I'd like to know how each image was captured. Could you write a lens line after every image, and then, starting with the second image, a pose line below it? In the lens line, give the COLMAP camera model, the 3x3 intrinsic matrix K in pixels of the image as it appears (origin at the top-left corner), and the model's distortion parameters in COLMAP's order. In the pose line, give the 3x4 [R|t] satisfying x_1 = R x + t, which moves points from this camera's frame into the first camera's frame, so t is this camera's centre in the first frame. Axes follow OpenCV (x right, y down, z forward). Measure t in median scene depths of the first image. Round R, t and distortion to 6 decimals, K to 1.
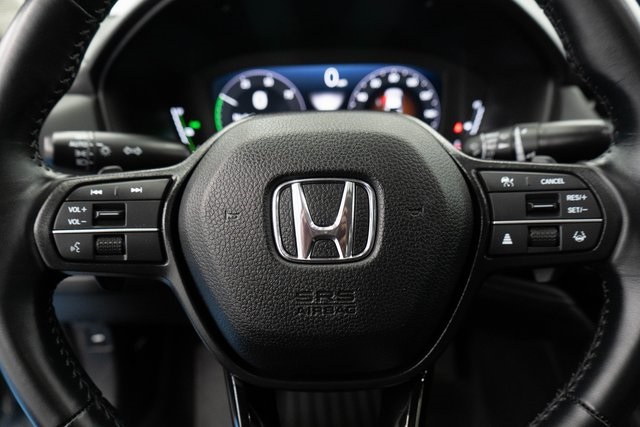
lens RADIAL K [[521.0, 0, 322.0], [0, 521.0, 216.3], [0, 0, 1]] dist [0.039751, 0.006798]
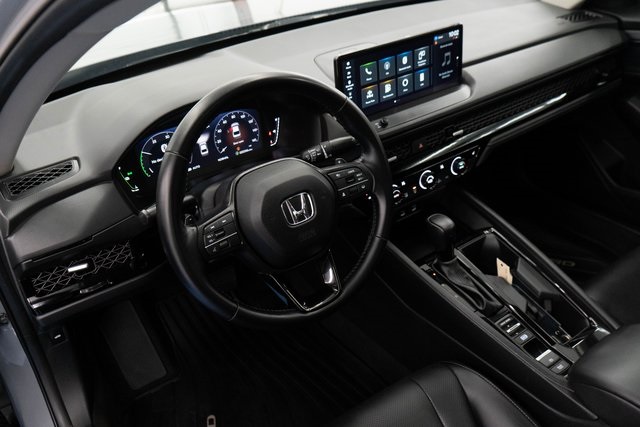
lens RADIAL K [[558.4, 0, 319.1], [0, 558.4, 213.4], [0, 0, 1]] dist [-0.013881, -0.000367]
pose [[0.815205, -0.333386, 0.473598, -0.962869], [0.263182, 0.941646, 0.209850, -0.413243], [-0.515923, -0.046429, 0.855376, -1.217880]]
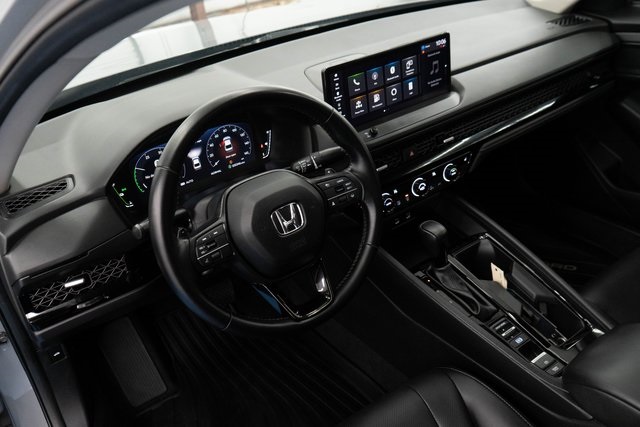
lens RADIAL K [[574.9, 0, 320.8], [0, 574.9, 212.1], [0, 0, 1]] dist [-0.020539, 0.005920]
pose [[0.807633, -0.345813, 0.477642, -0.970699], [0.292137, 0.938249, 0.185325, -0.406197], [-0.512235, -0.010138, 0.858785, -1.344887]]
